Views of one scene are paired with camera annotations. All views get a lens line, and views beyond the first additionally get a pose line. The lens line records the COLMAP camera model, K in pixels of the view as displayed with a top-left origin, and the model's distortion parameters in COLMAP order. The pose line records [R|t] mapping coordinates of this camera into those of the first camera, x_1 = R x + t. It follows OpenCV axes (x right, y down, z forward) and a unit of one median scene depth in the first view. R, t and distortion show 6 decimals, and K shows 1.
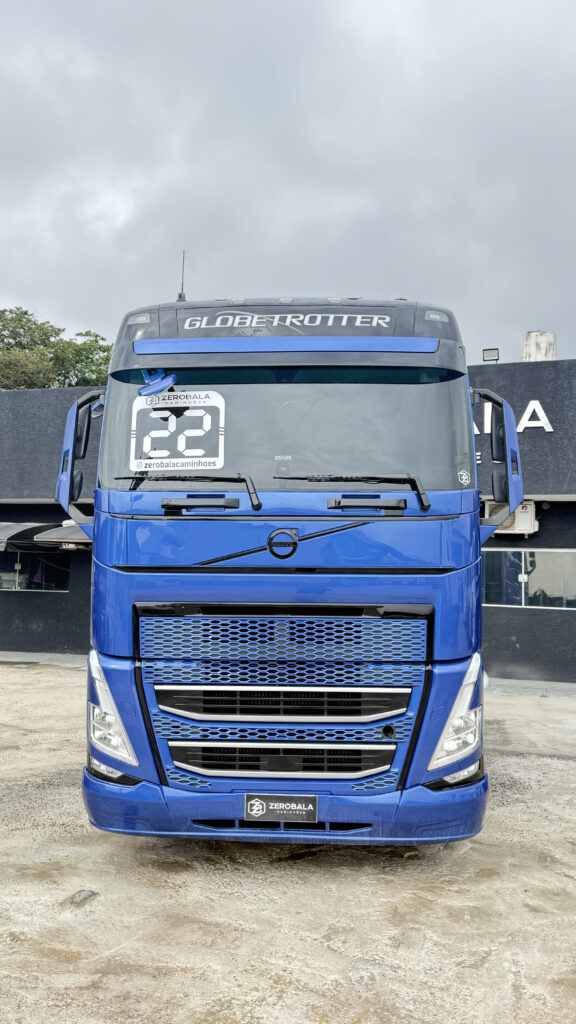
lens RADIAL K [[814.1, 0, 287.8], [0, 814.1, 510.9], [0, 0, 1]] dist [-0.004713, -0.003933]
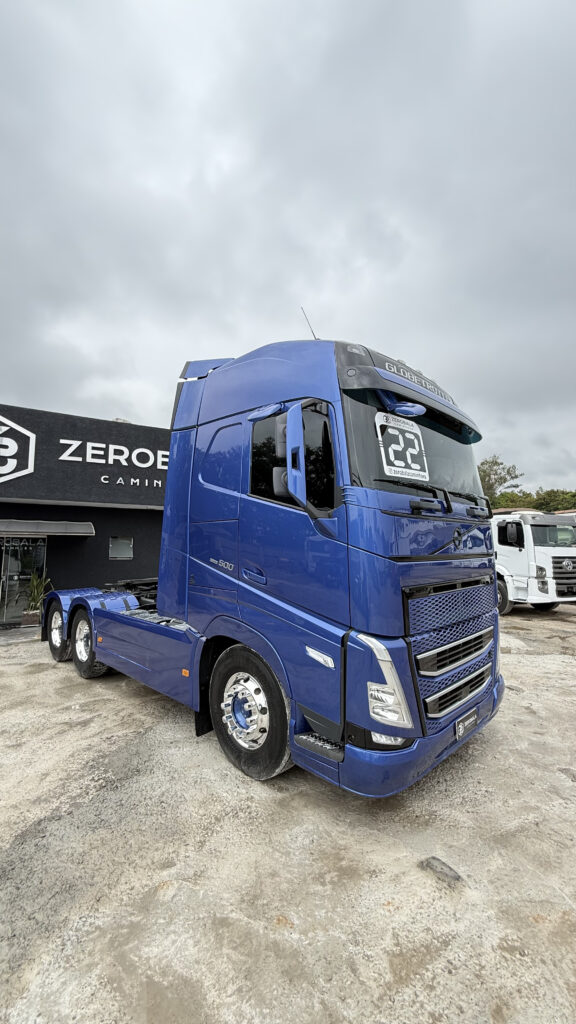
lens RADIAL K [[413.1, 0, 286.9], [0, 413.1, 512.4], [0, 0, 1]] dist [-0.000090, 0.000157]
pose [[0.670428, 0.048691, 0.740375, -0.753618], [-0.043190, 0.998713, -0.026572, 0.027808], [-0.740716, -0.014162, 0.671669, 0.732412]]
